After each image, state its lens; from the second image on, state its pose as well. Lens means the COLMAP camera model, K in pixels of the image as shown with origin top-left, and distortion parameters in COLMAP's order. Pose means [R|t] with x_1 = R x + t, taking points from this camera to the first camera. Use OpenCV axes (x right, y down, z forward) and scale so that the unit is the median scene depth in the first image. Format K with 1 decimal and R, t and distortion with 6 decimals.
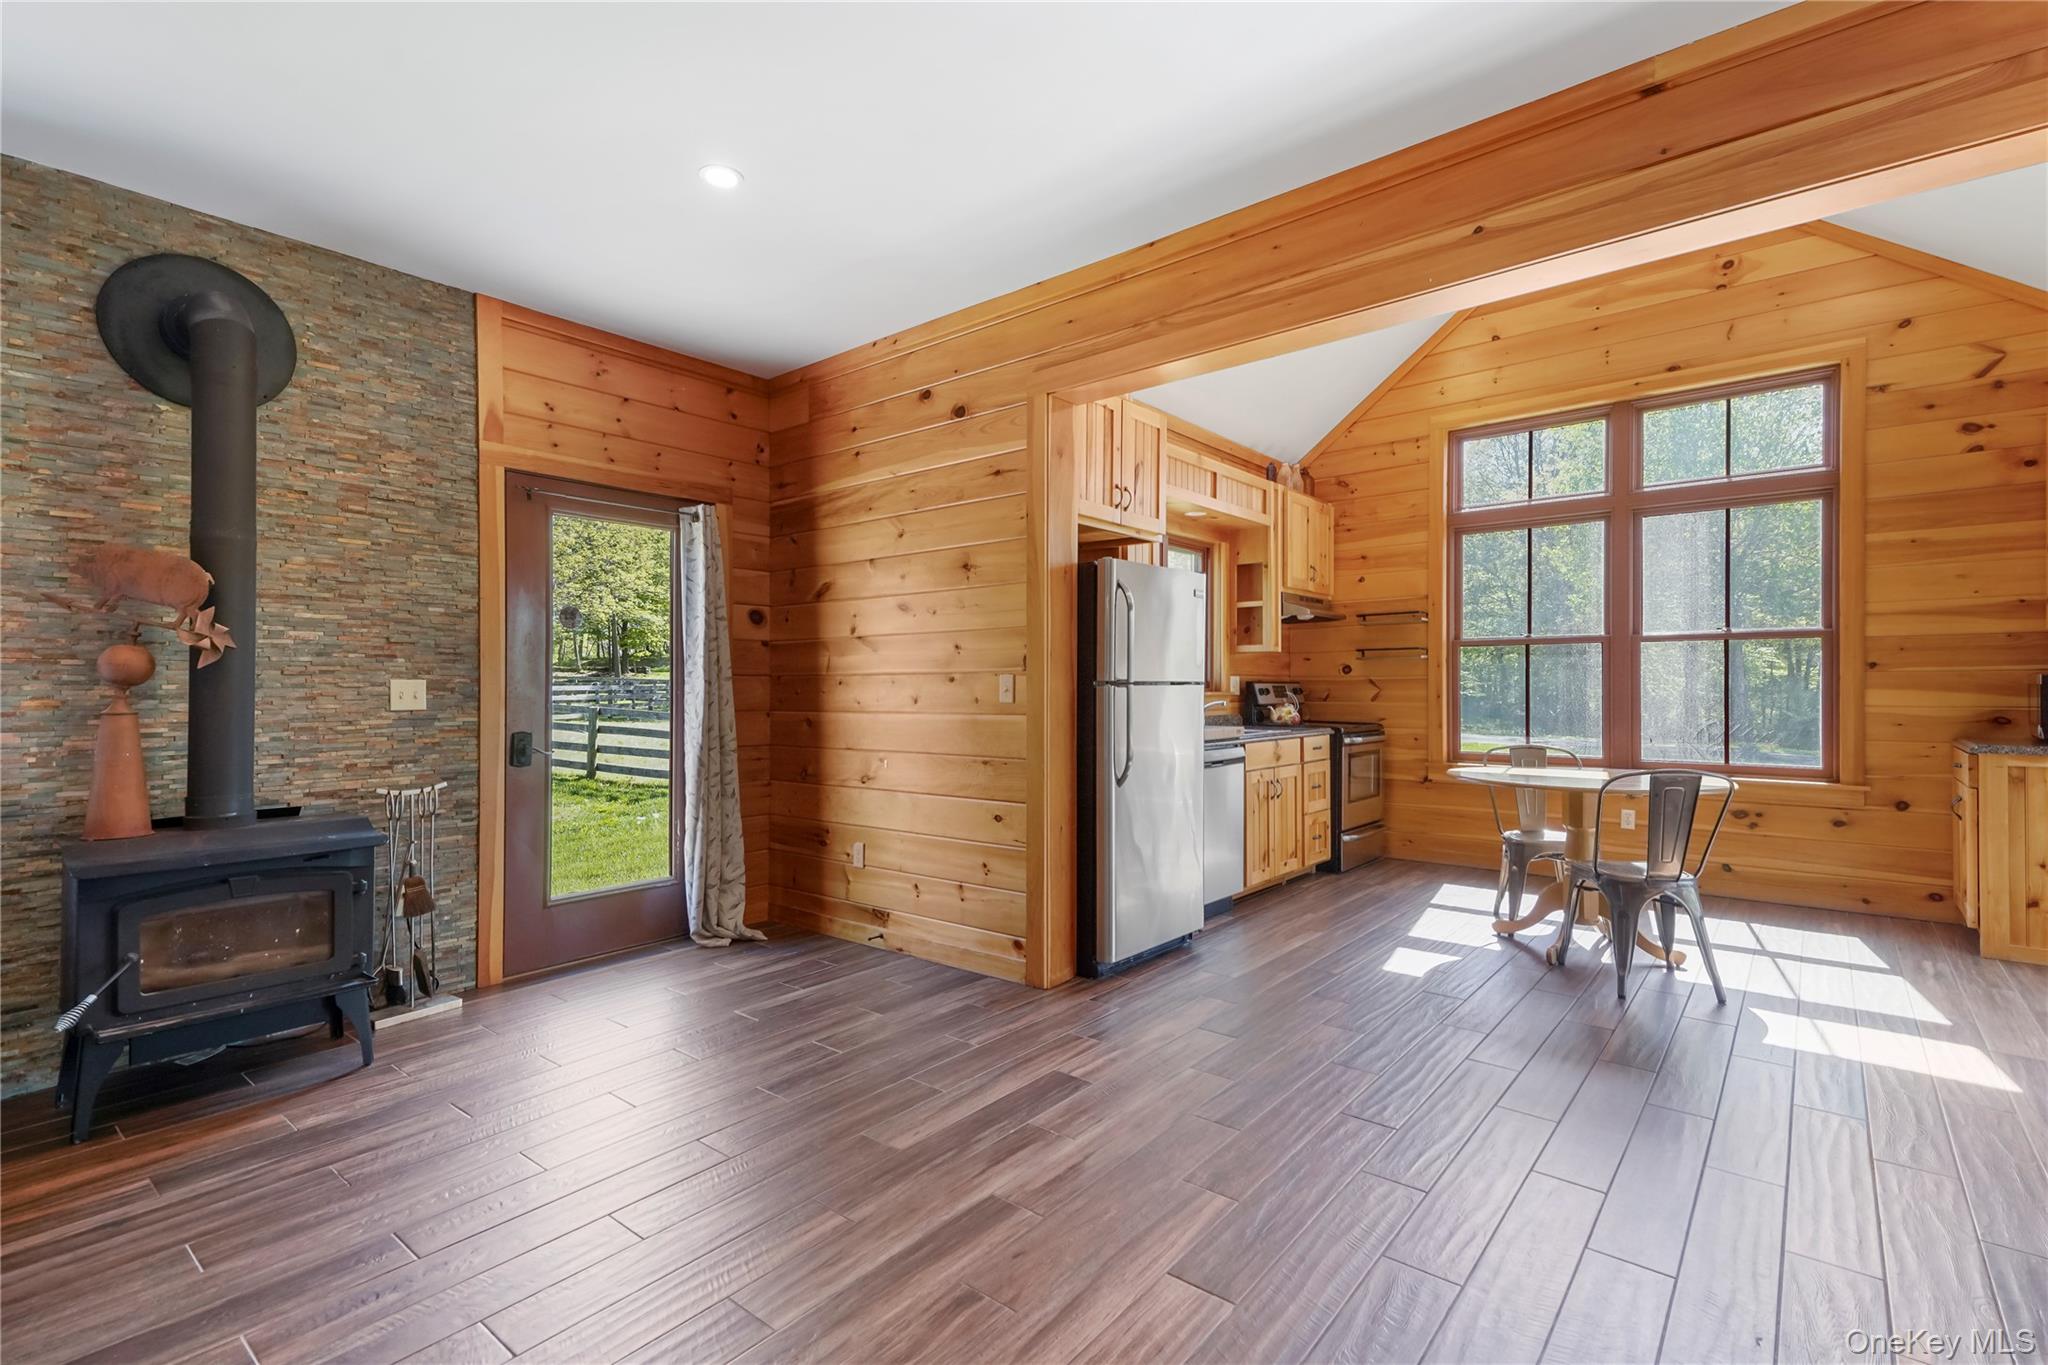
lens RADIAL K [[941.0, 0, 1015.1], [0, 941.0, 692.4], [0, 0, 1]] dist [0.053166, -0.018557]
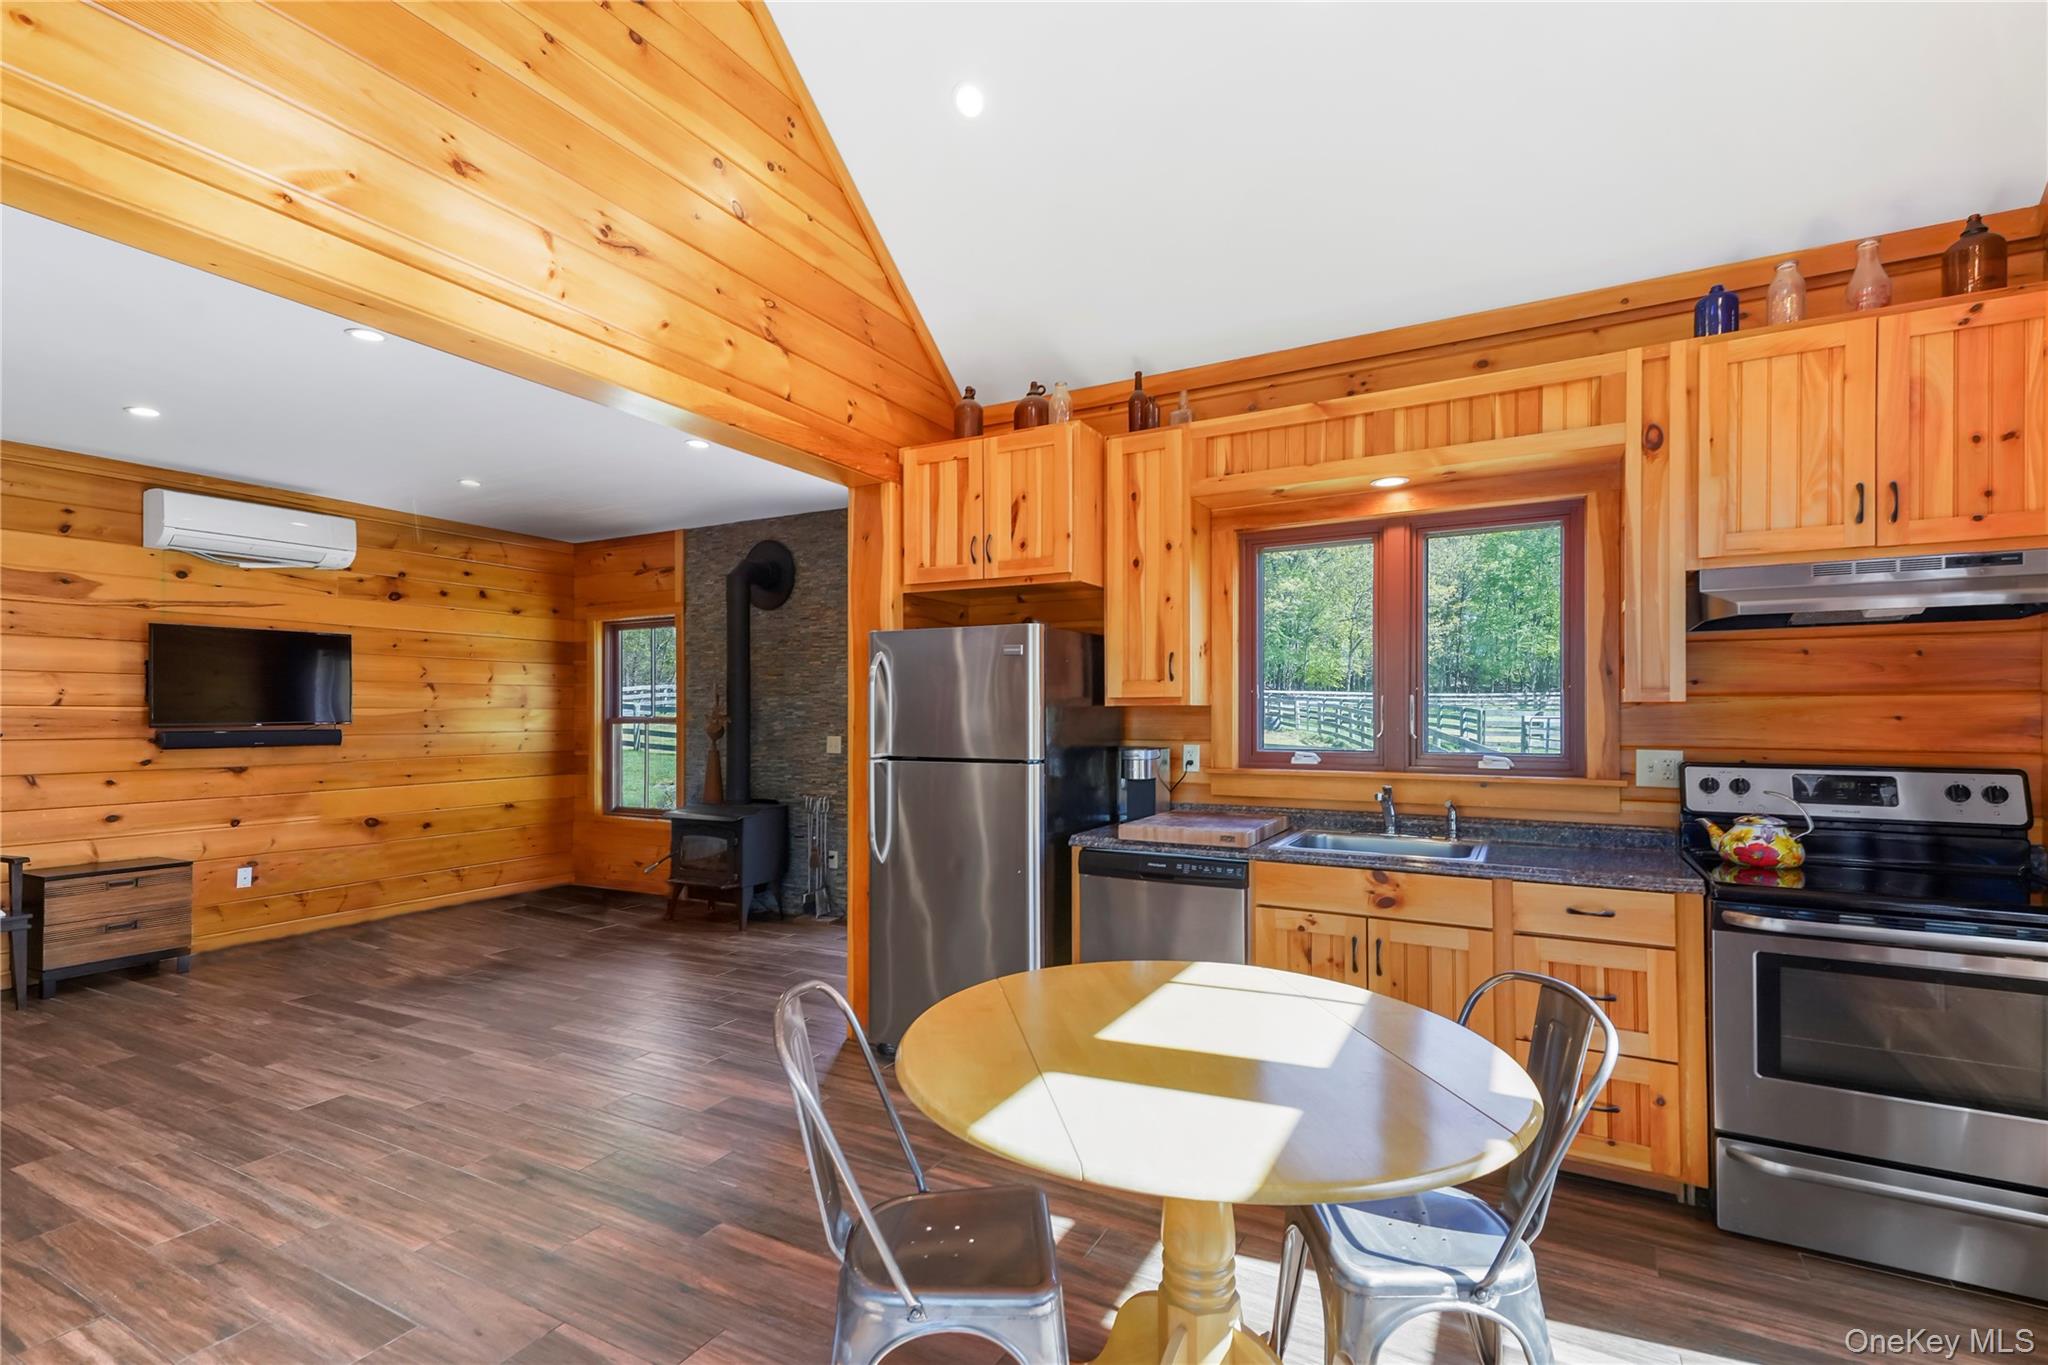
lens RADIAL K [[941.0, 0, 1015.1], [0, 941.0, 692.4], [0, 0, 1]] dist [0.053166, -0.018557]
pose [[0.190225, -0.020938, -0.981517, 0.774094], [-0.009544, 0.999686, -0.023176, -0.037830], [0.981694, 0.013776, 0.189965, 0.668451]]
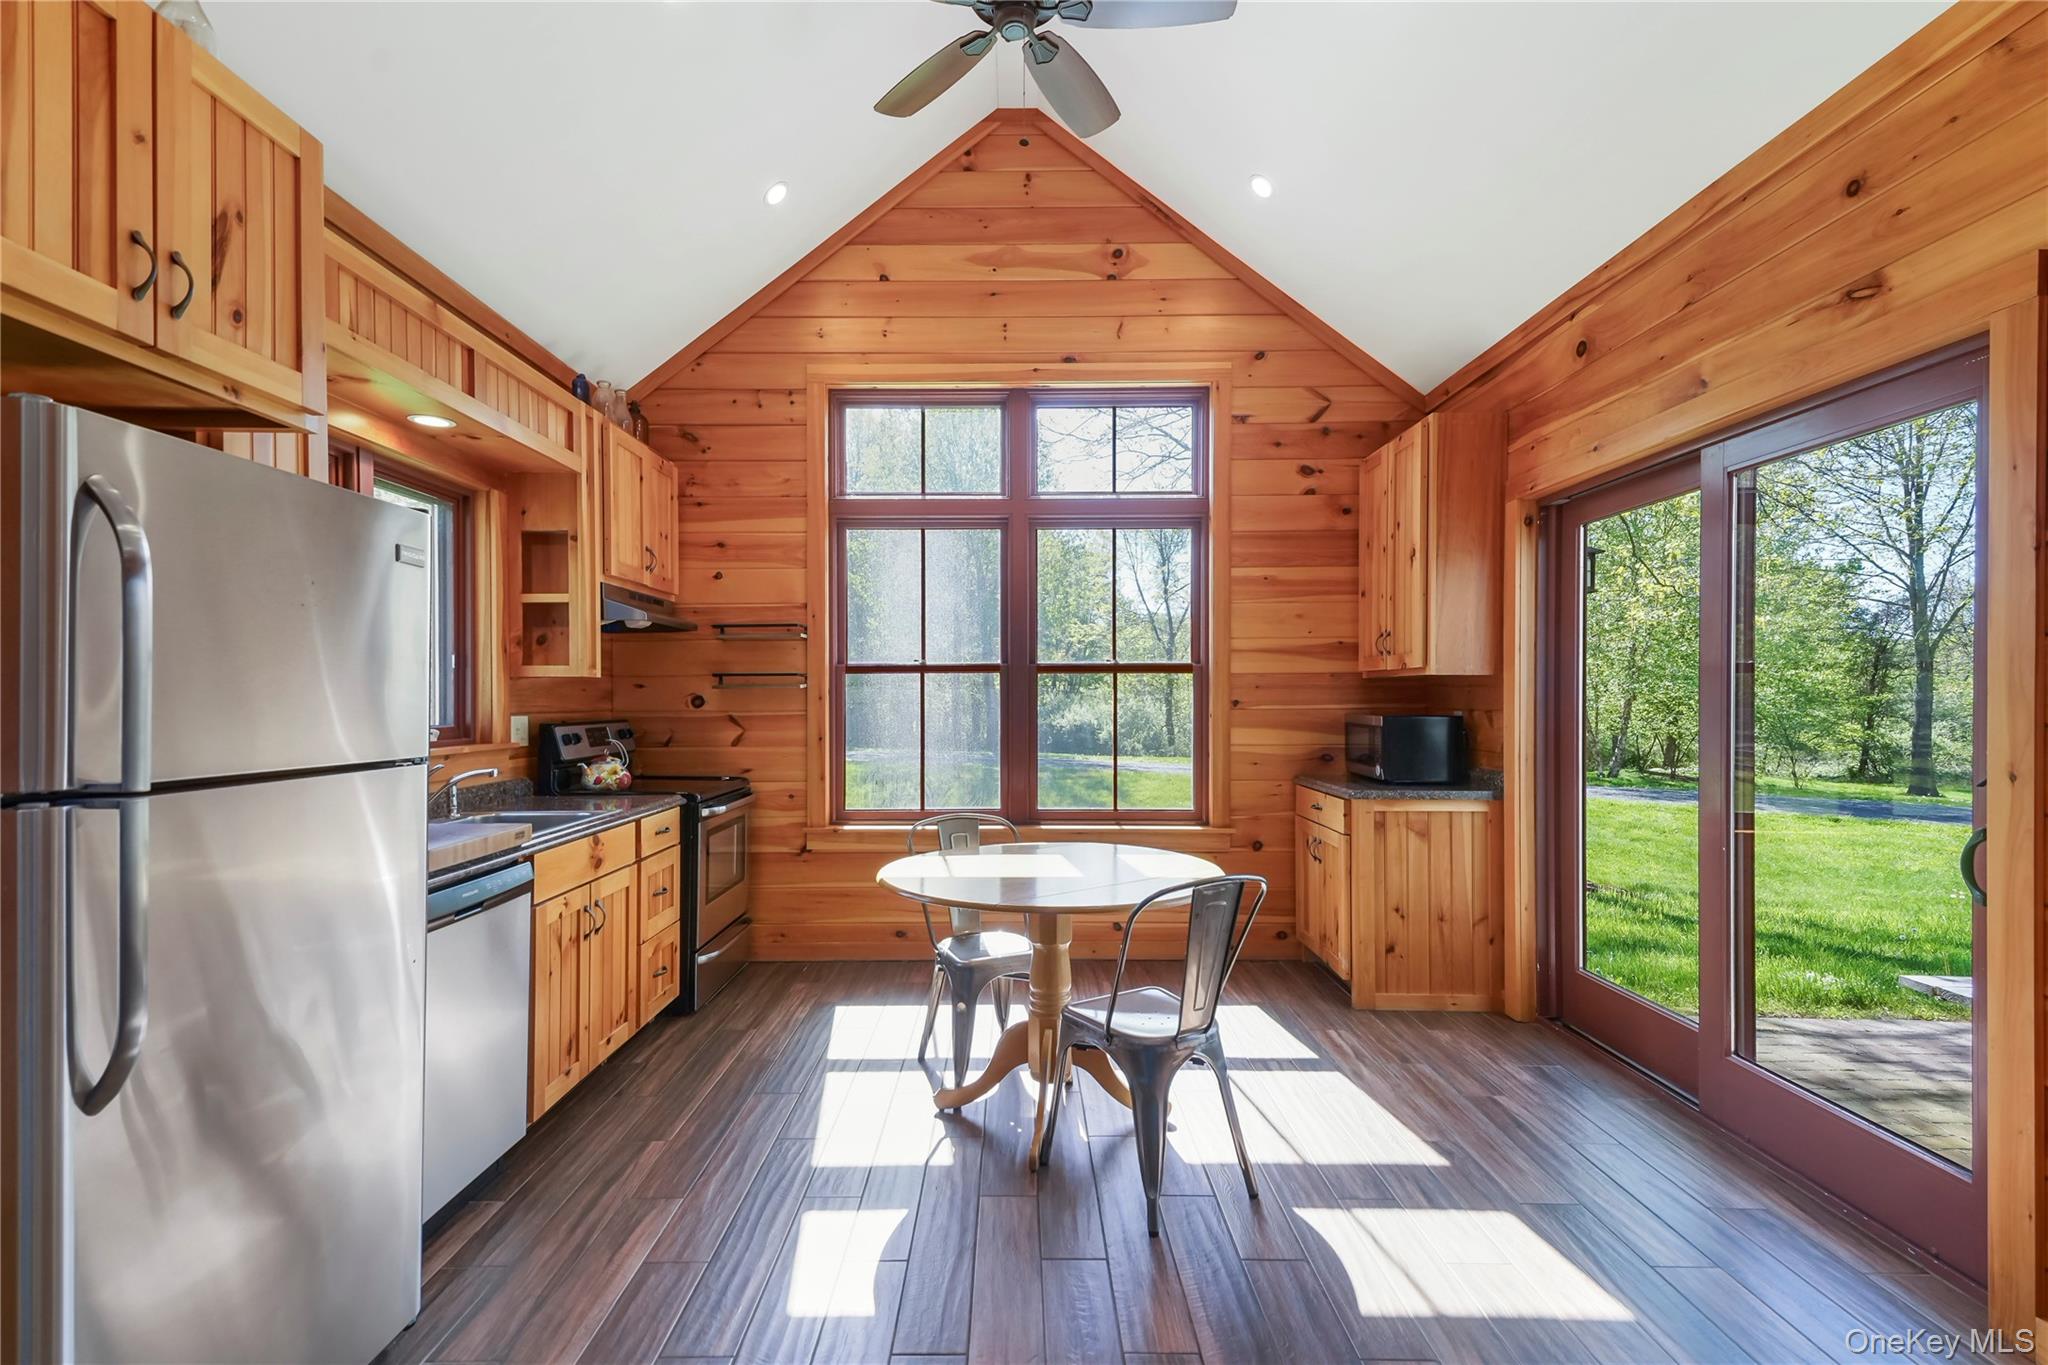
lens RADIAL K [[941.0, 0, 1015.1], [0, 941.0, 692.4], [0, 0, 1]] dist [0.053166, -0.018557]
pose [[0.768002, 0.001364, 0.640446, 0.099133], [0.005570, 0.999946, -0.008810, -0.028914], [-0.640423, 0.010333, 0.767953, 0.378476]]
